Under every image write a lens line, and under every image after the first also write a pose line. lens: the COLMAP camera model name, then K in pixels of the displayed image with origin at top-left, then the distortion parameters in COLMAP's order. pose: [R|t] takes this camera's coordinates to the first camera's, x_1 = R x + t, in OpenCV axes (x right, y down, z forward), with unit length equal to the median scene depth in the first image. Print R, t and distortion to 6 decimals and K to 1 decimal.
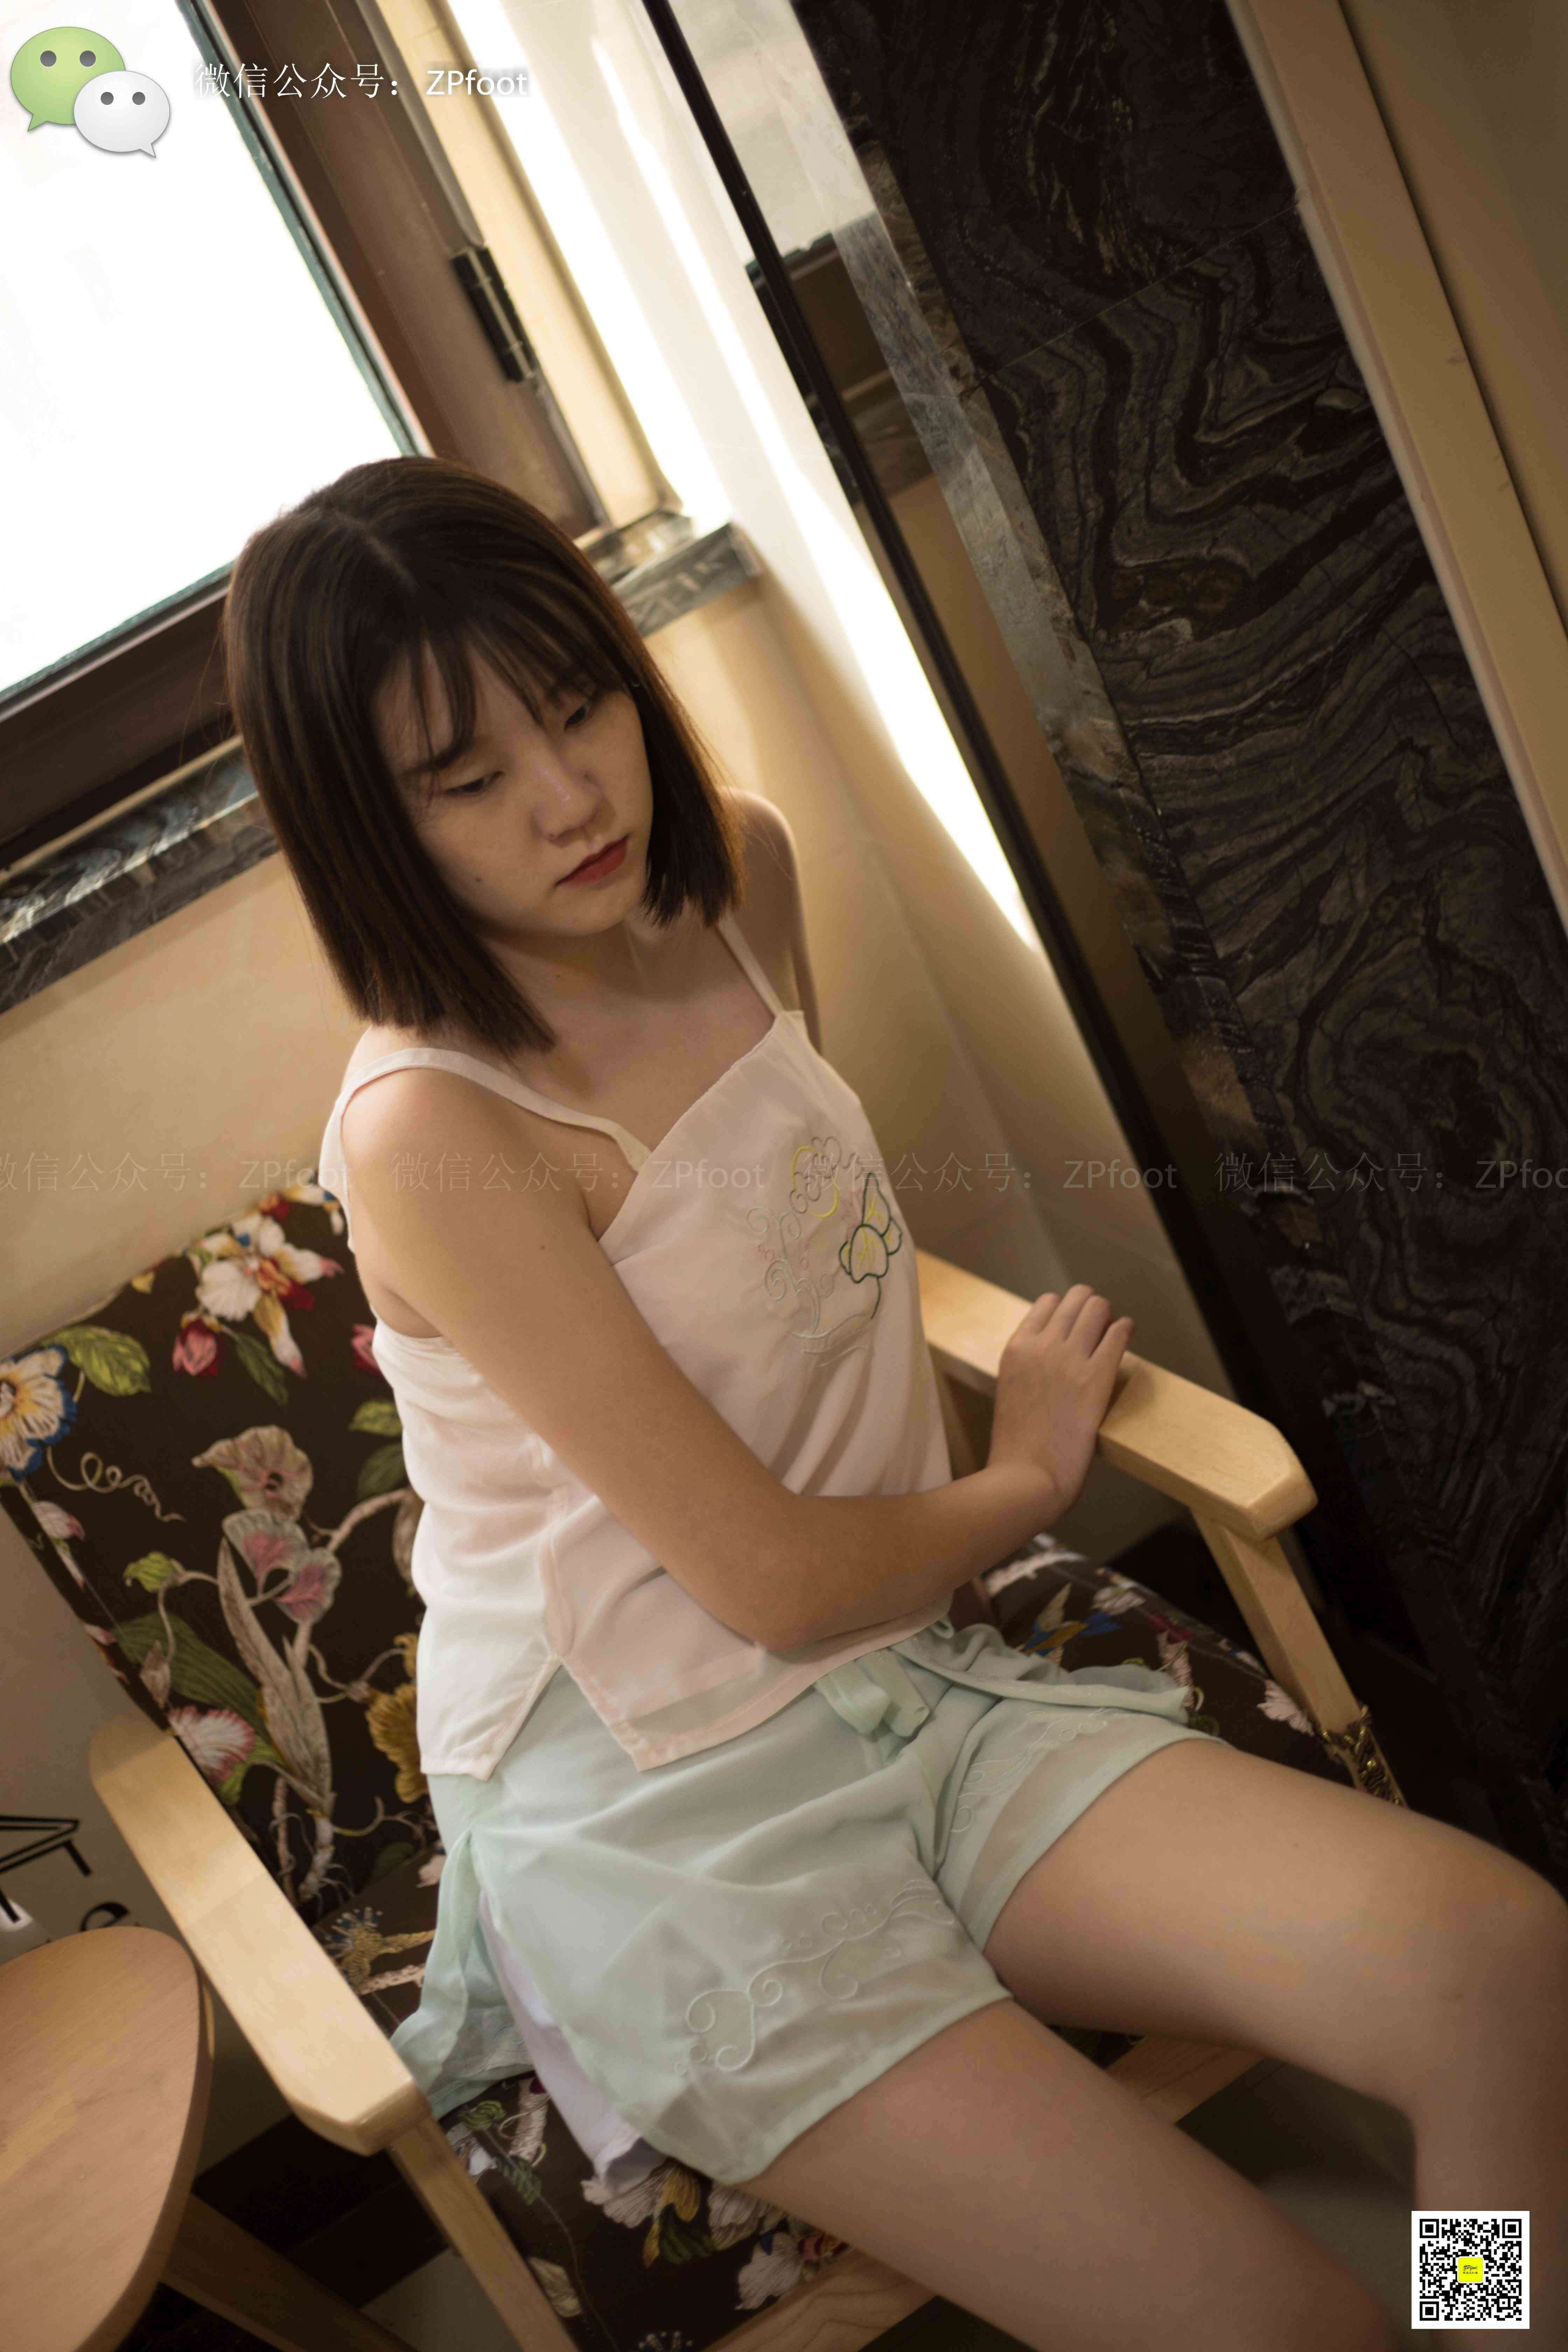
lens RADIAL K [[3439.7, 0, 787.9], [0, 3439.7, 1141.5], [0, 0, 1]] dist [-0.123884, 0.001926]
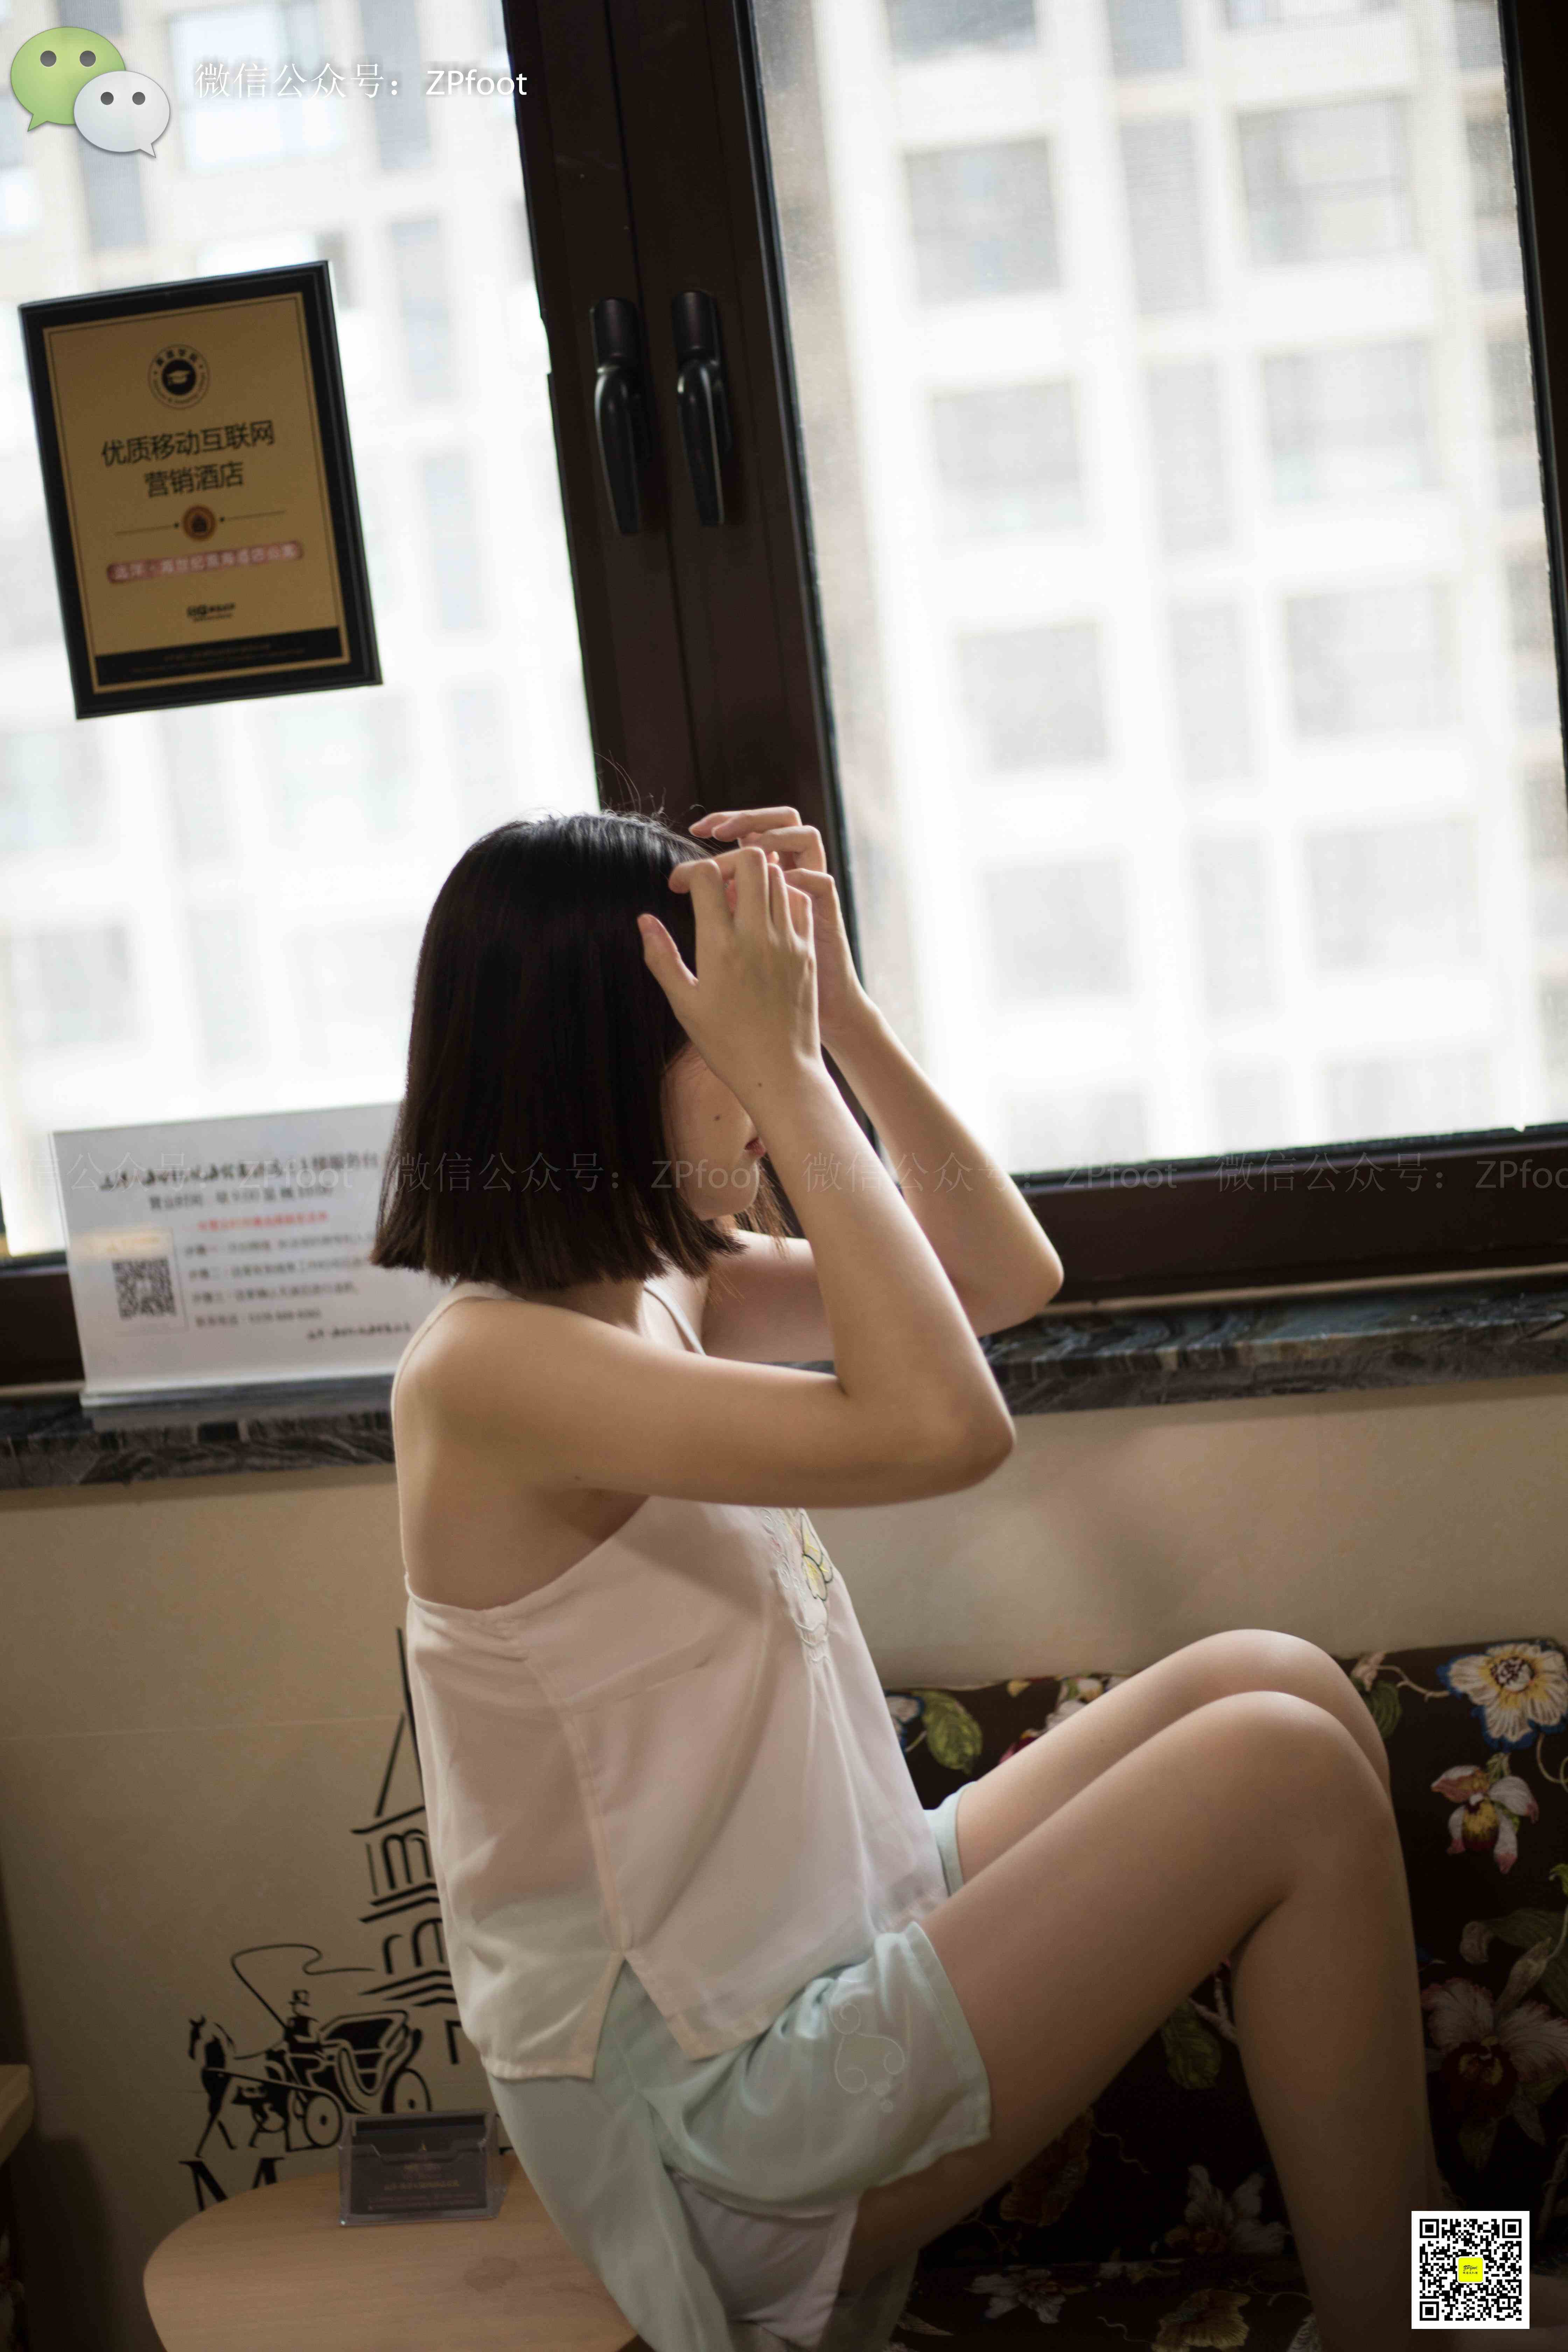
lens RADIAL K [[3439.7, 0, 787.9], [0, 3439.7, 1141.5], [0, 0, 1]] dist [-0.123884, 0.001926]
pose [[0.796594, 0.399647, -0.453565, 0.208929], [-0.445472, 0.895272, 0.006465, -0.101725], [0.408648, 0.196901, 0.891200, -0.071796]]
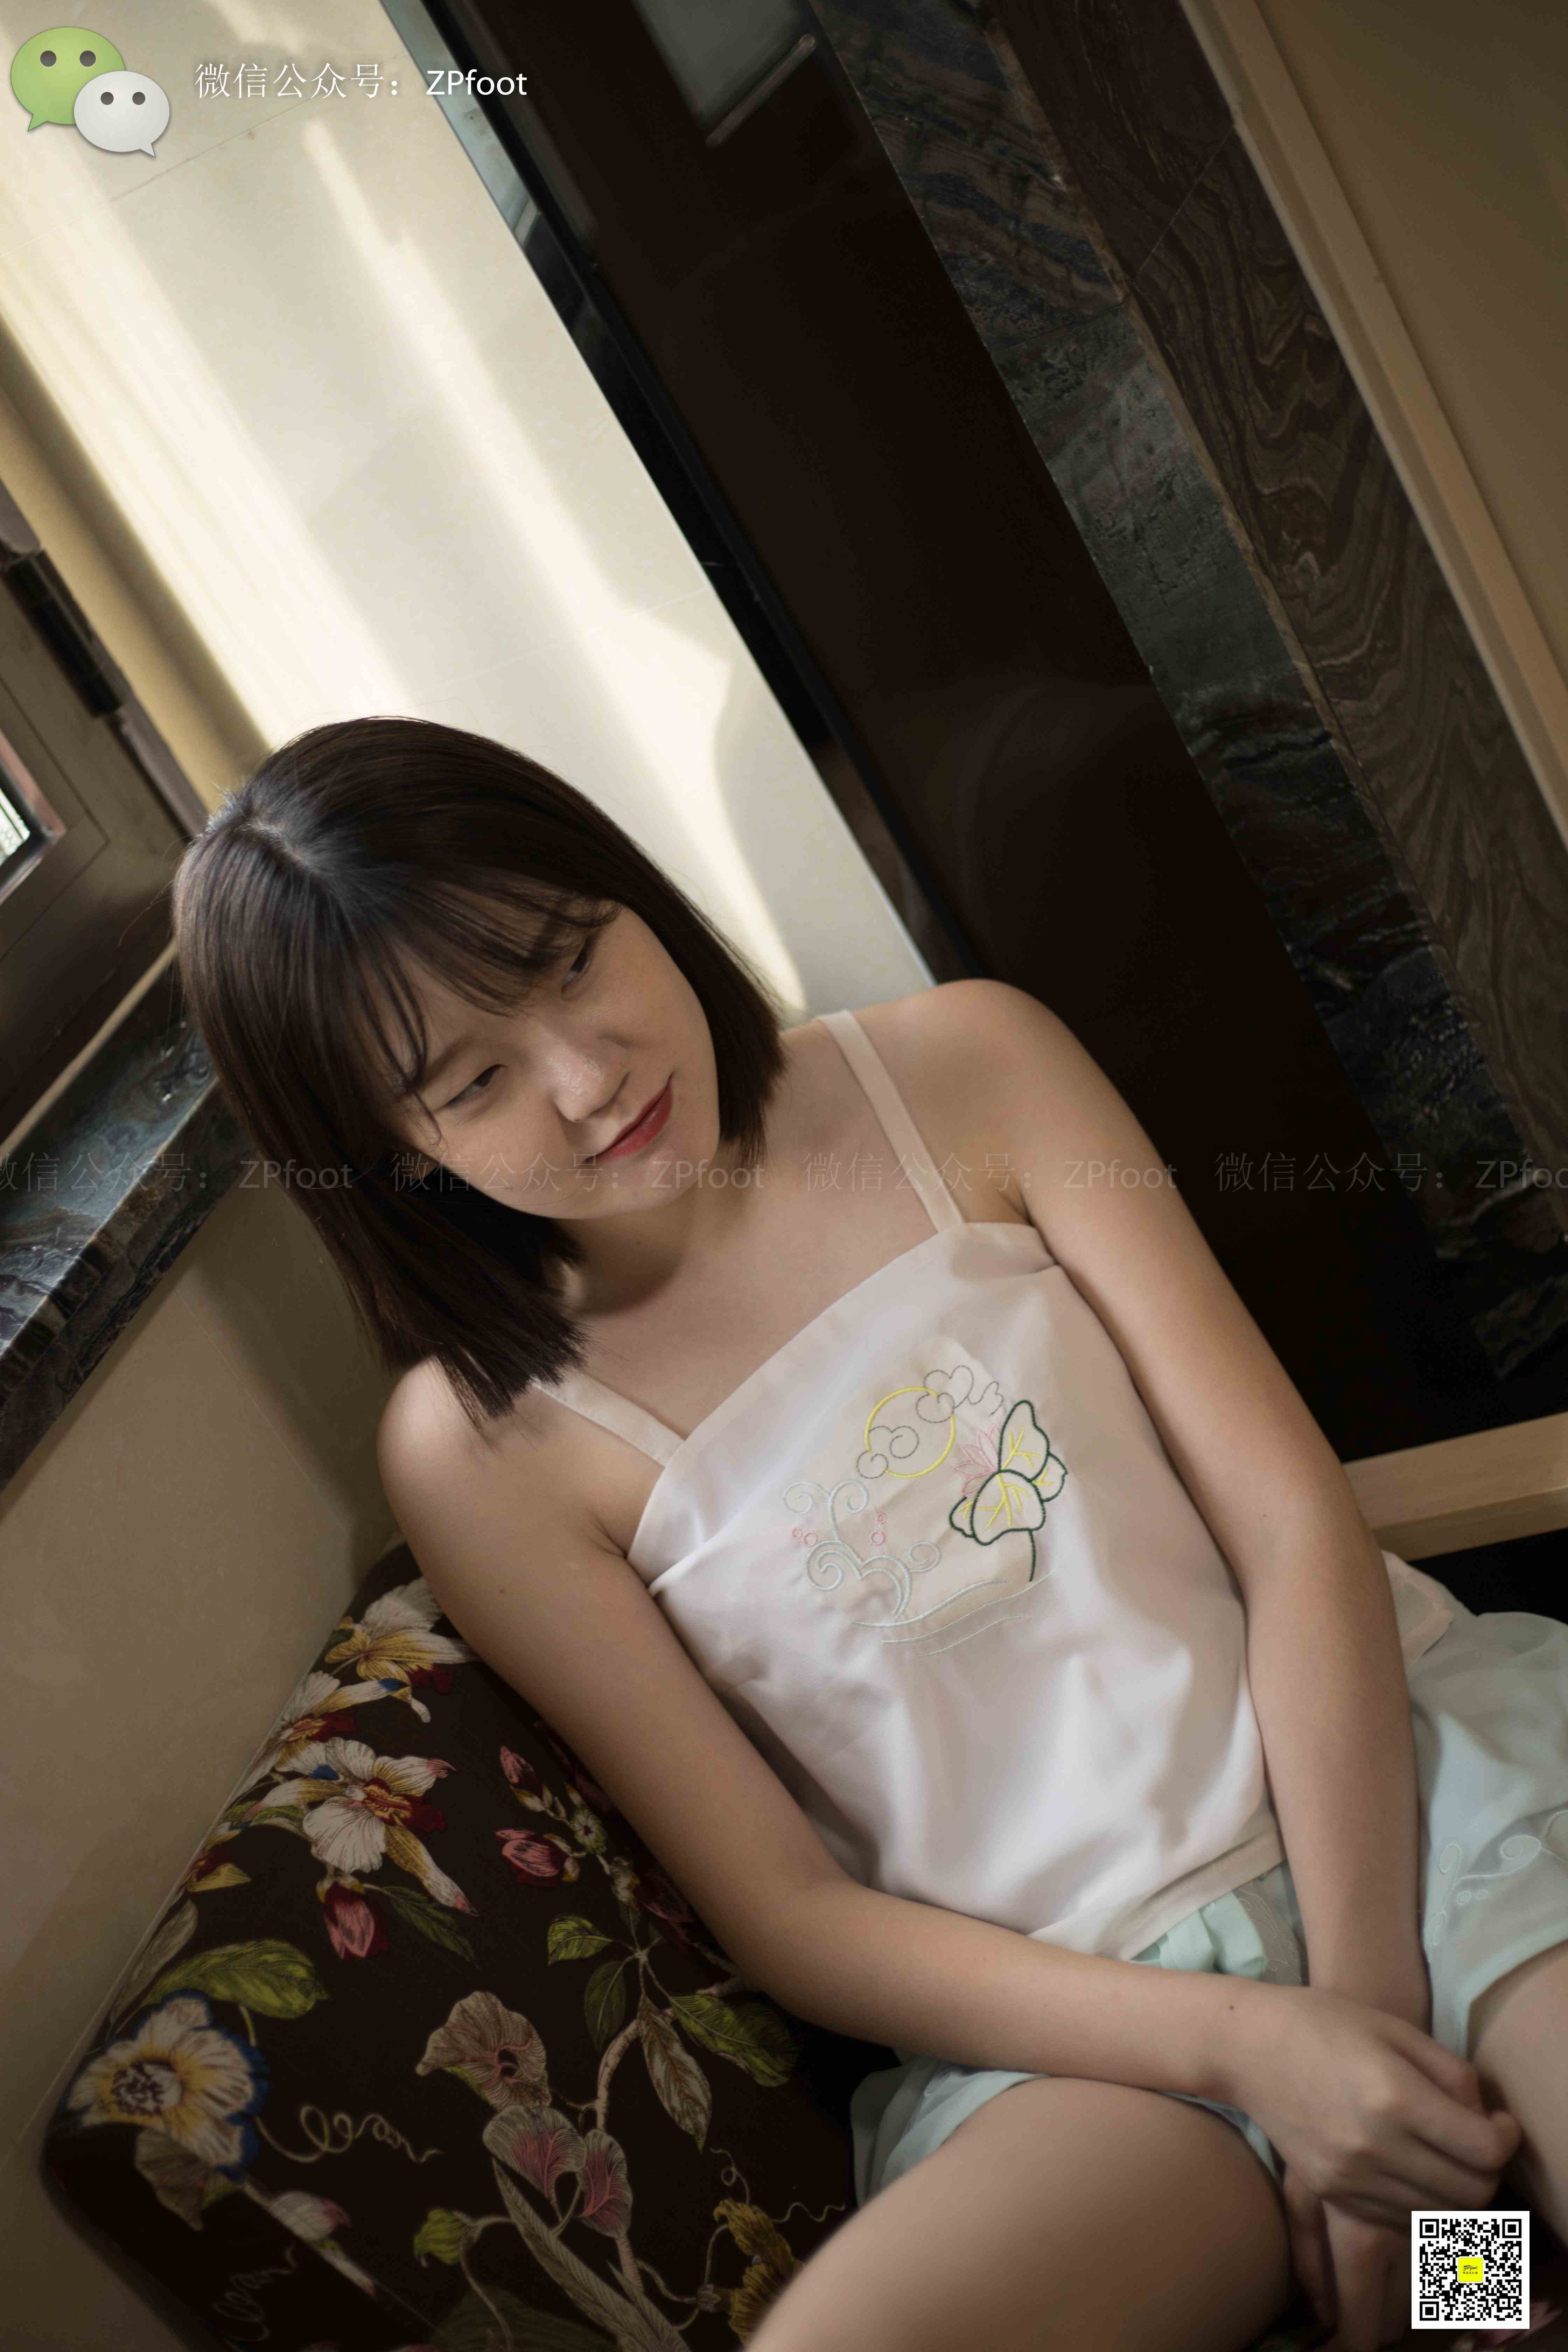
lens RADIAL K [[3439.7, 0, 787.9], [0, 3439.7, 1141.5], [0, 0, 1]] dist [-0.123884, 0.001926]
pose [[0.796096, -0.250554, 0.550867, -0.486252], [0.399467, 0.901347, -0.167332, 0.074961], [-0.454597, 0.353265, 0.817647, 0.361775]]
